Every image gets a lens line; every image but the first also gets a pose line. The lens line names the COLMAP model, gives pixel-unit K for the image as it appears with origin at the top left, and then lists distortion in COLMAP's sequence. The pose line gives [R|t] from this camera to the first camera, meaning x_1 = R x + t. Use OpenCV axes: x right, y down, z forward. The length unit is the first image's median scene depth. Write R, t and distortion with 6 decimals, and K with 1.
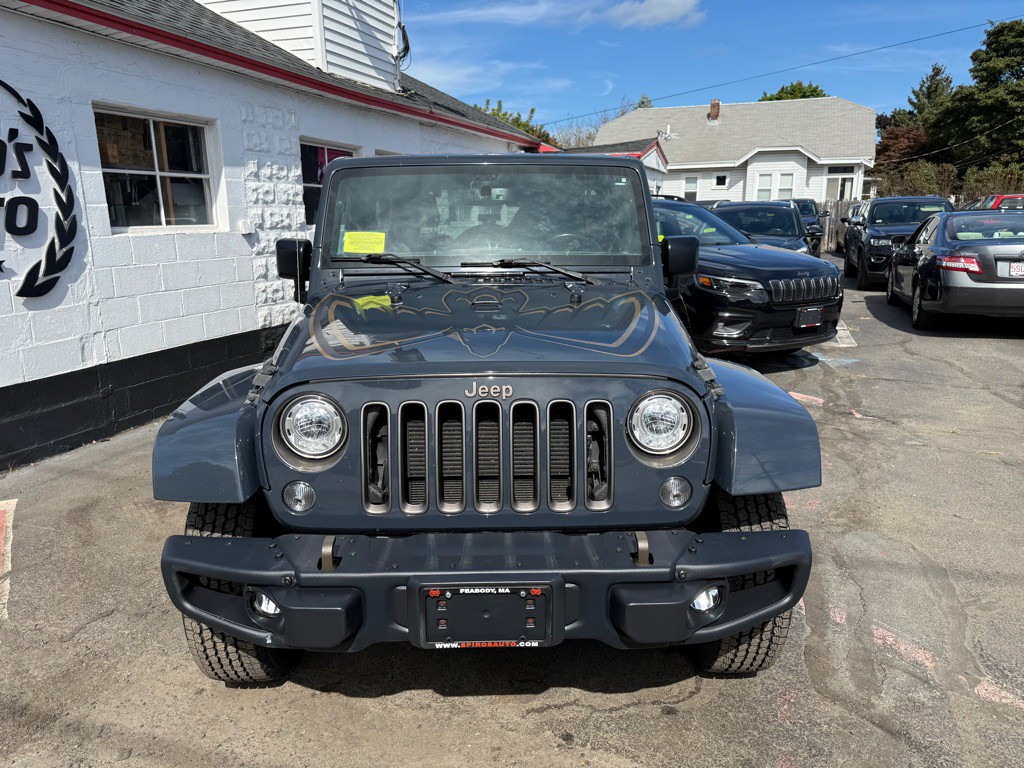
lens RADIAL K [[722.3, 0, 505.5], [0, 722.3, 385.3], [0, 0, 1]] dist [0.025336, -0.027762]
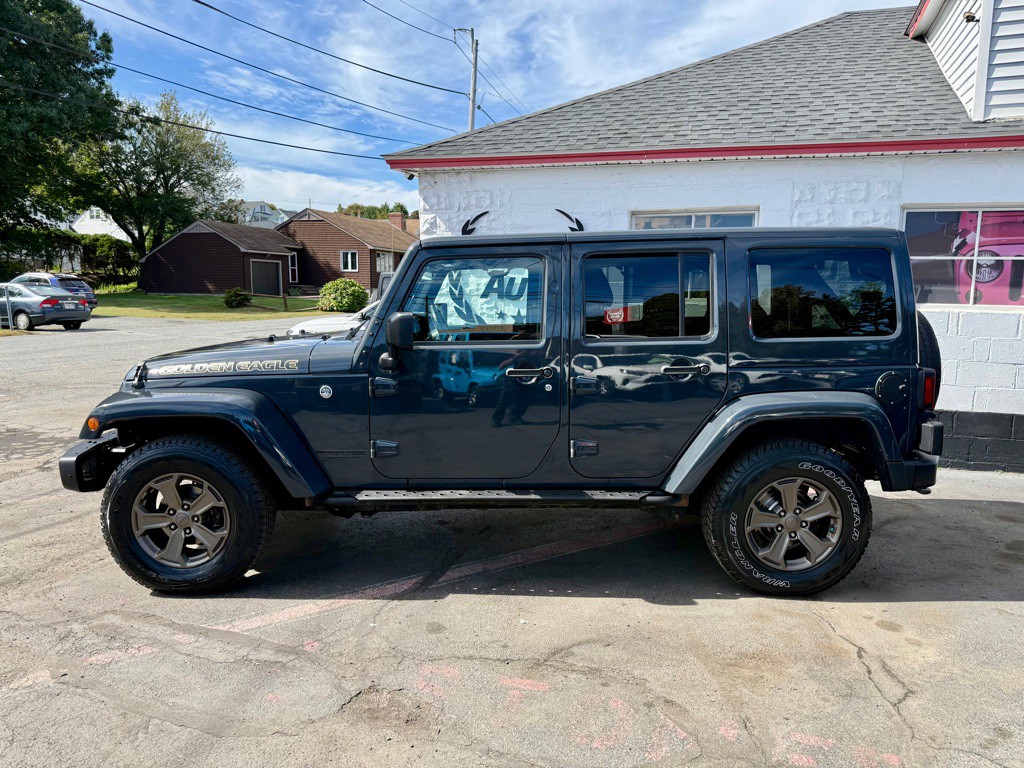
lens RADIAL K [[705.4, 0, 507.9], [0, 705.4, 399.3], [0, 0, 1]] dist [0.055943, -0.070404]
pose [[-0.005266, 0.161583, -0.986845, 0.644047], [-0.242227, 0.957263, 0.158032, -0.144301], [0.970205, 0.239873, 0.034099, 0.588971]]
